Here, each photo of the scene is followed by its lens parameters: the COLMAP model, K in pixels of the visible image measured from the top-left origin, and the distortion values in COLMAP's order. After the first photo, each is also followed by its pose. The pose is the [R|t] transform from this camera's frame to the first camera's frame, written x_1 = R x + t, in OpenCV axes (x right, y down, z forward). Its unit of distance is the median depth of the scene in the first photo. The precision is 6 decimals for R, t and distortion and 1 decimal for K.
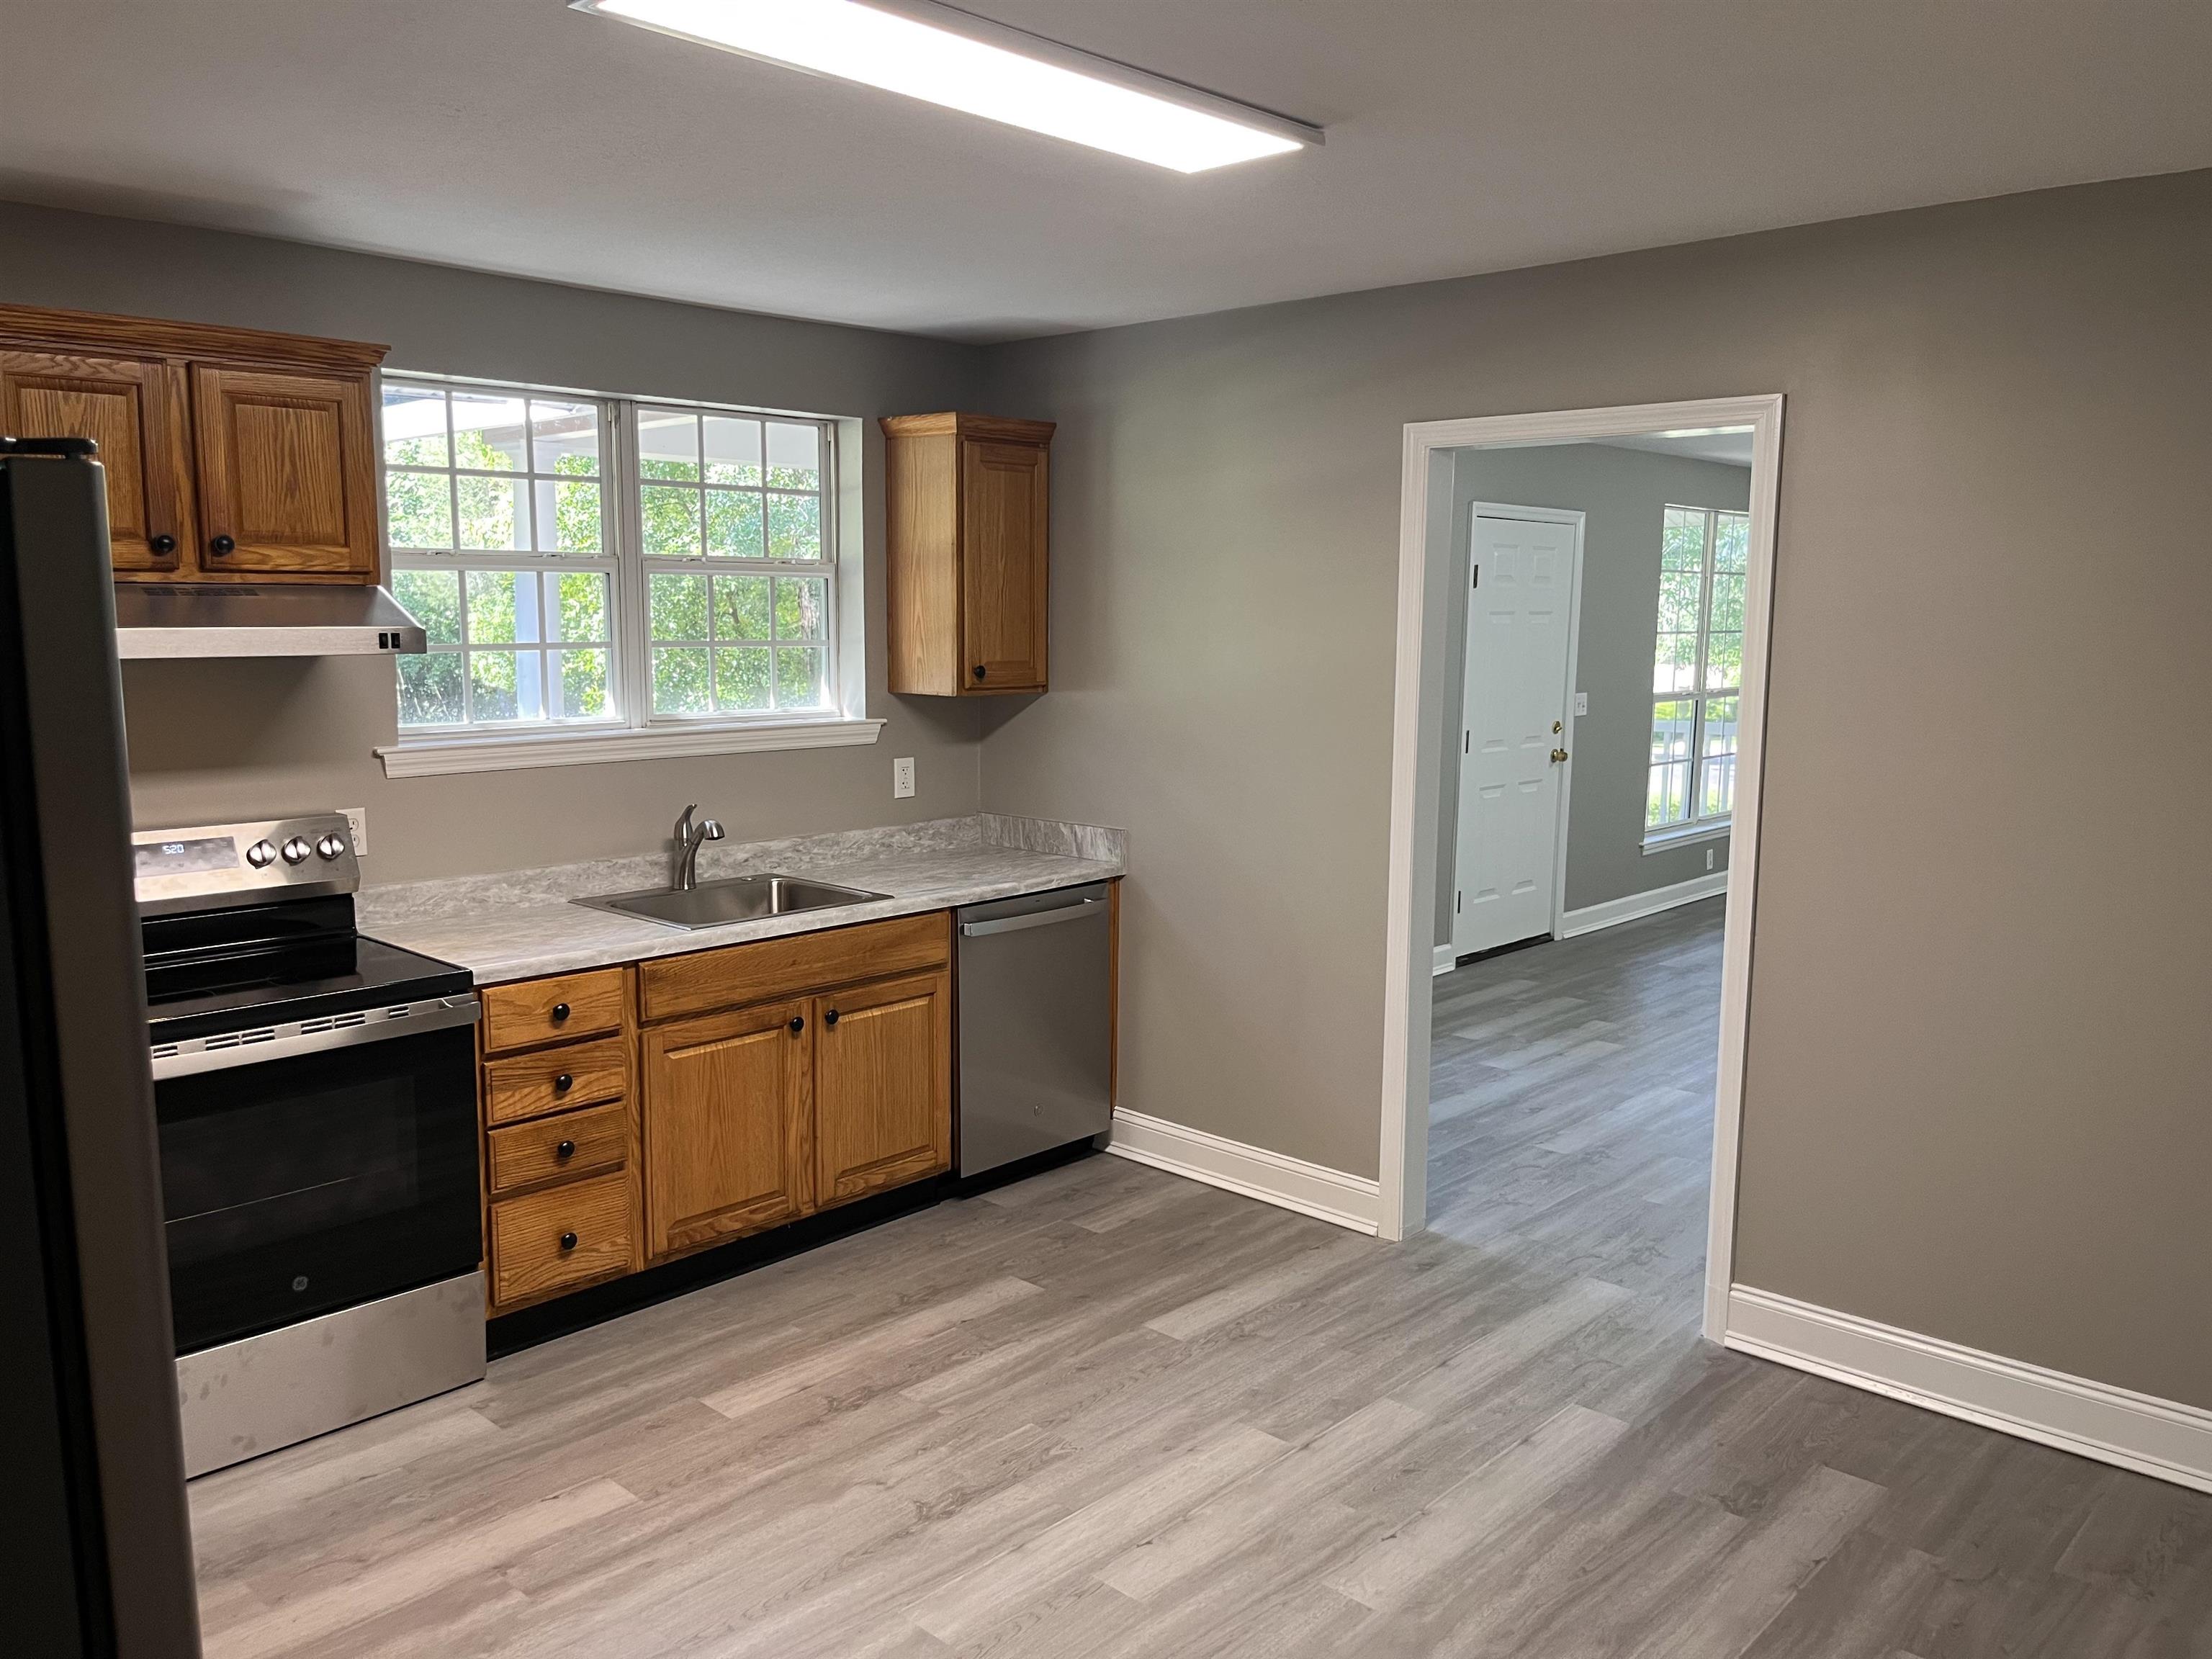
lens RADIAL K [[1706.8, 0, 1115.7], [0, 1706.8, 821.4], [0, 0, 1]] dist [0.071864, -0.104154]
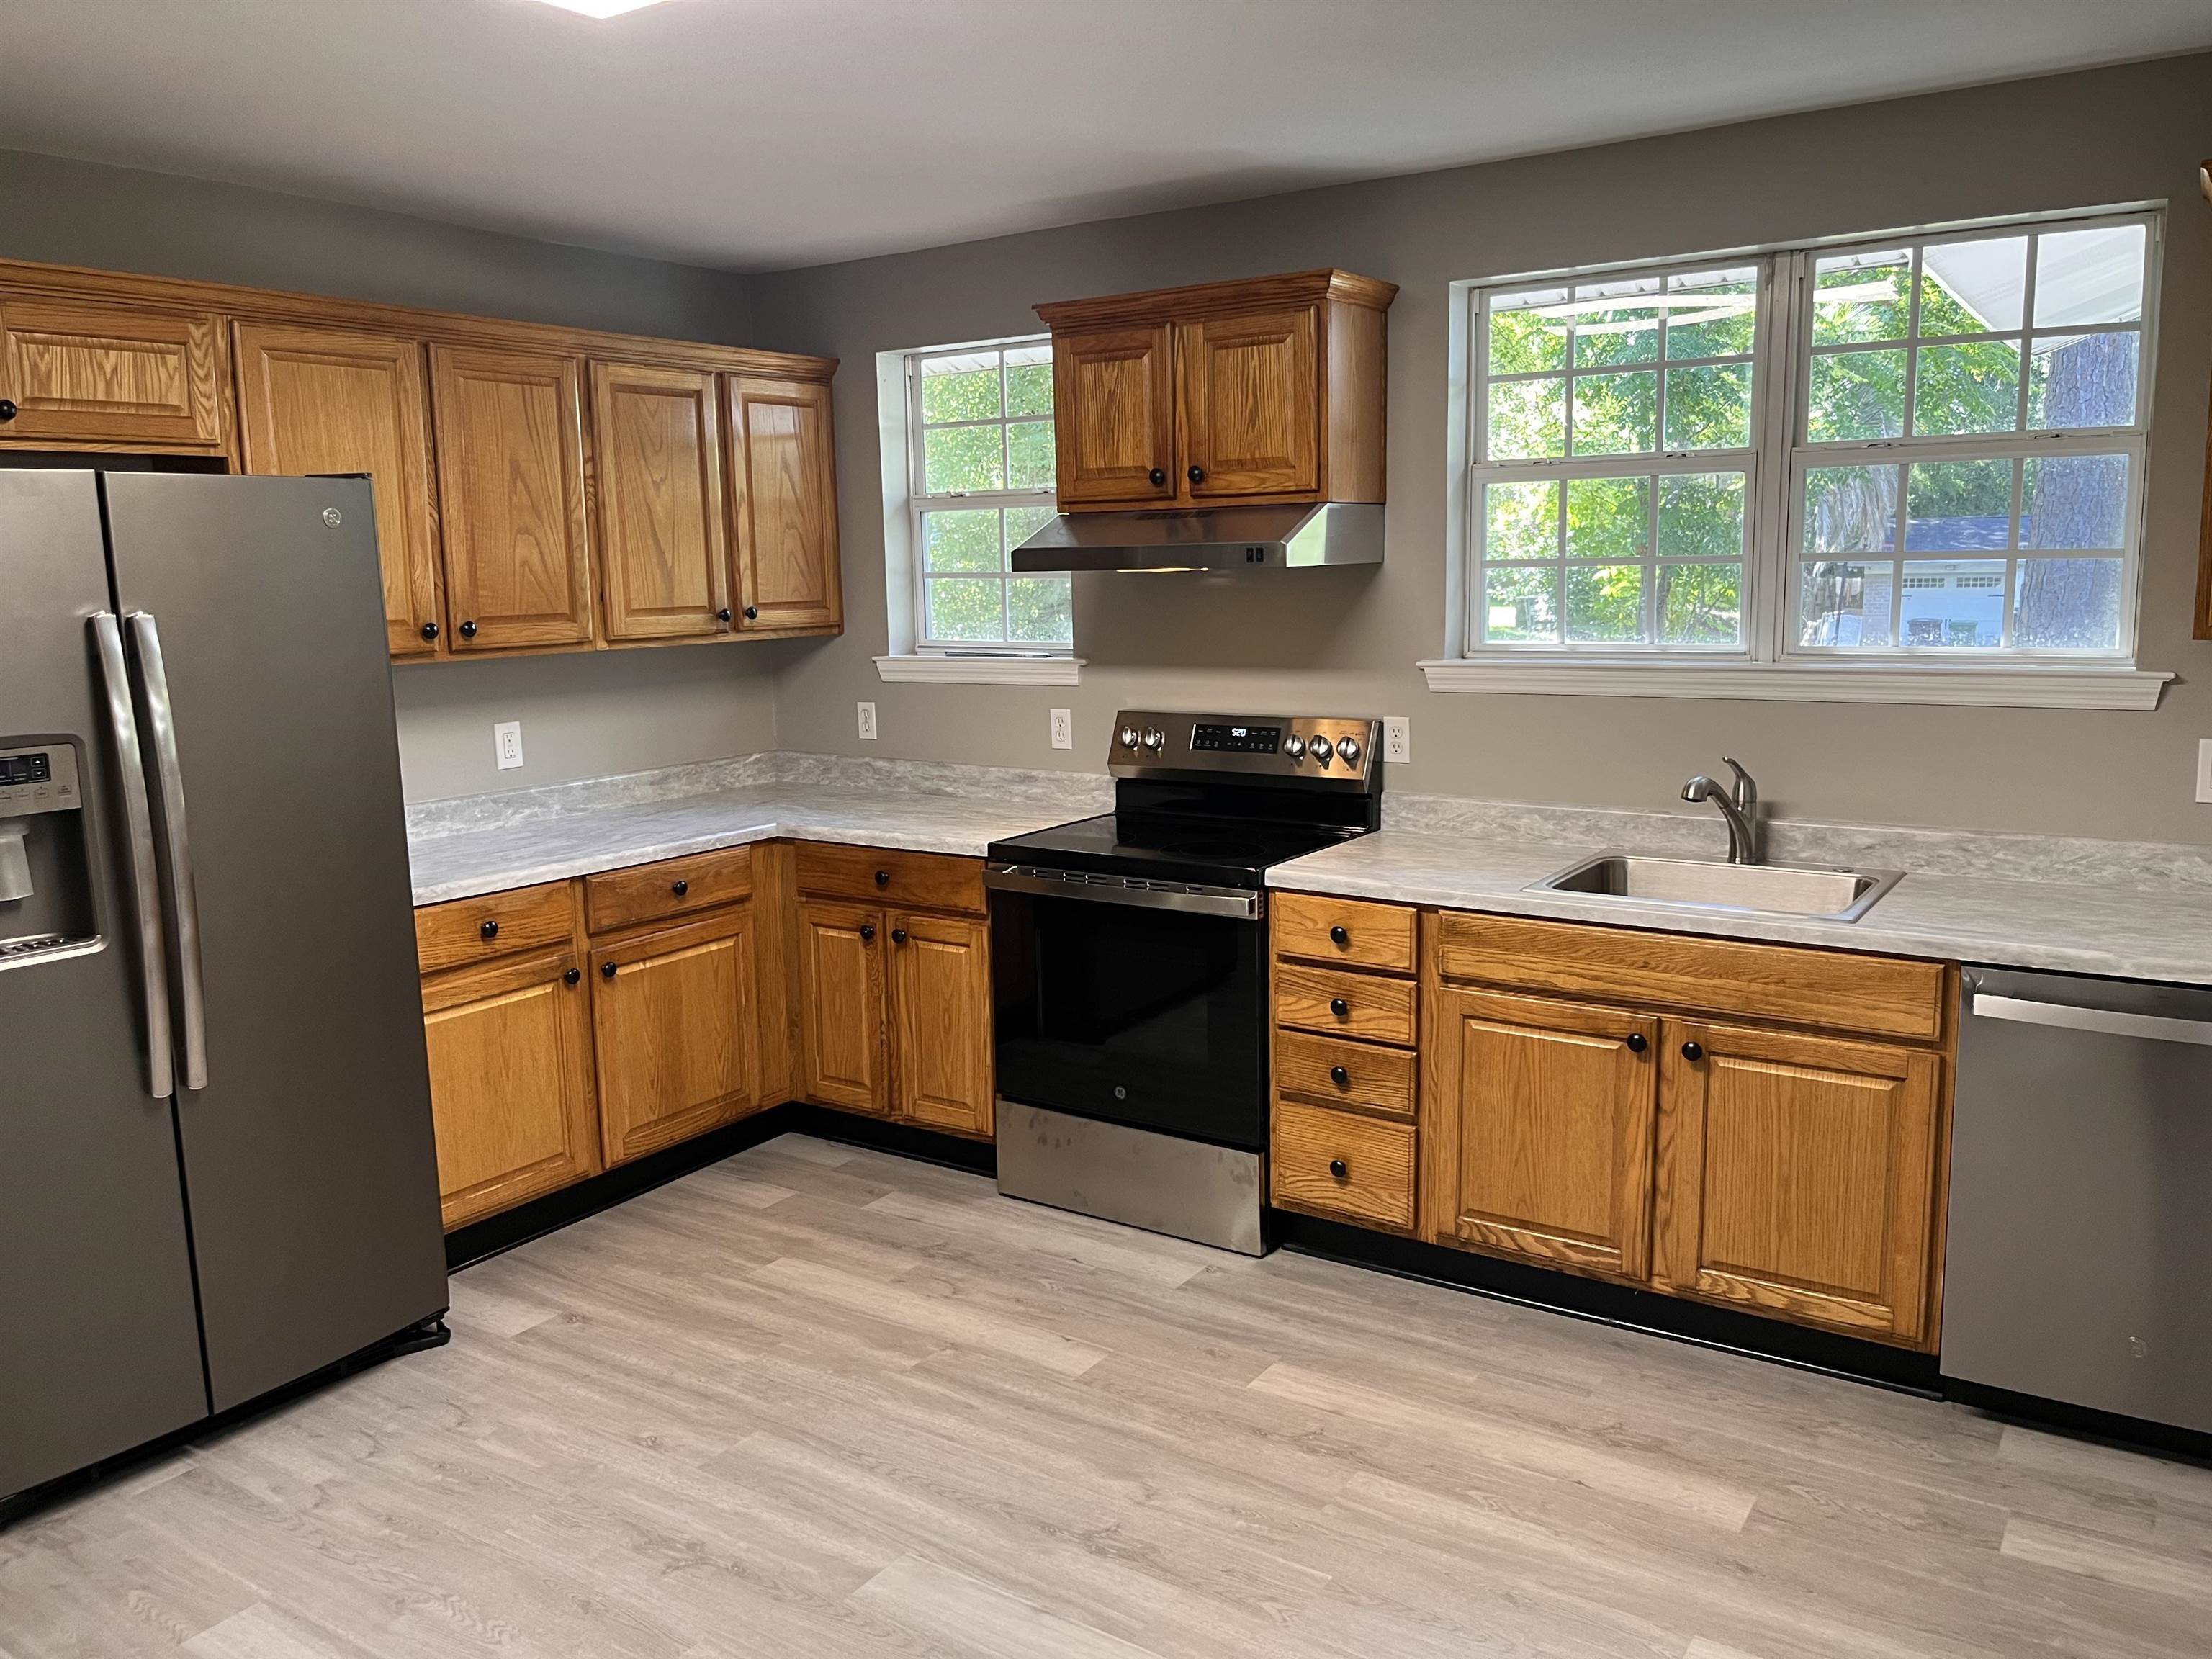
lens RADIAL K [[1706.8, 0, 1115.7], [0, 1706.8, 821.4], [0, 0, 1]] dist [0.071864, -0.104154]
pose [[0.151148, 0.143071, -0.978103, 0.573065], [-0.105033, 0.986194, 0.128024, -0.061302], [0.982915, 0.083382, 0.164088, 0.677156]]
